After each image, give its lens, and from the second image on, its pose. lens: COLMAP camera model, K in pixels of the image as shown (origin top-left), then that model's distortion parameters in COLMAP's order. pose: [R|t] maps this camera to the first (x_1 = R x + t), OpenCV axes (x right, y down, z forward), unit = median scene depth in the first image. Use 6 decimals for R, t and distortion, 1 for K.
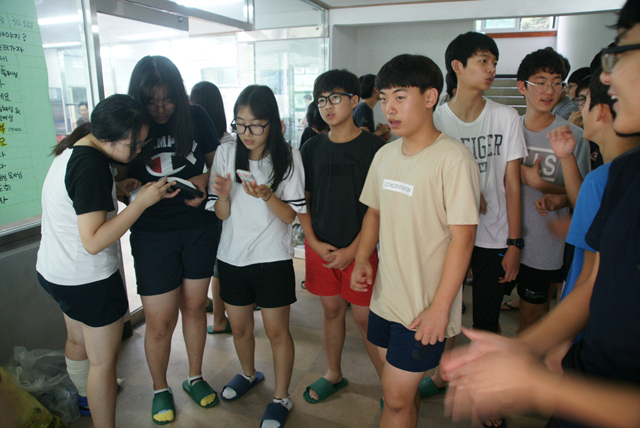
lens RADIAL K [[448.0, 0, 318.2], [0, 448.0, 212.8], [0, 0, 1]] dist [-0.098842, 0.088635]
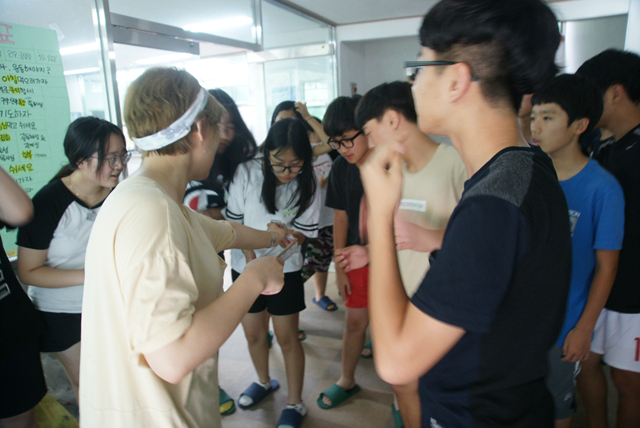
lens RADIAL K [[448.0, 0, 319.2], [0, 448.0, 216.2], [0, 0, 1]] dist [-0.098842, 0.088635]
pose [[0.998949, -0.029556, -0.035027, 0.020860], [0.028793, 0.999341, -0.022084, 0.002252], [0.035657, 0.021052, 0.999142, -0.042513]]
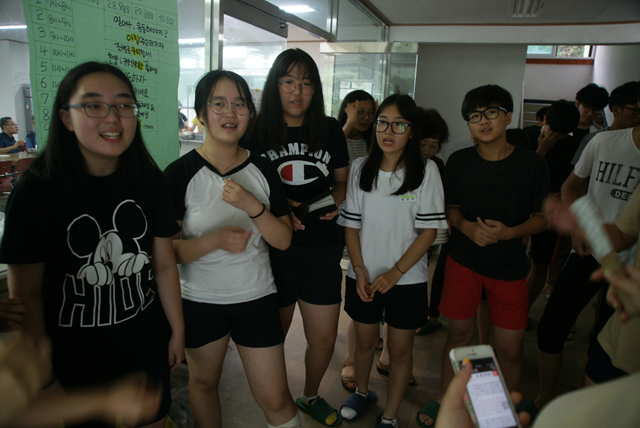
lens RADIAL K [[448.0, 0, 323.3], [0, 448.0, 215.6], [0, 0, 1]] dist [-0.098842, 0.088635]
pose [[0.998686, 0.051079, 0.004029, -0.268533], [-0.050948, 0.998313, -0.027847, 0.010244], [-0.005445, 0.027605, 0.999604, 0.028969]]
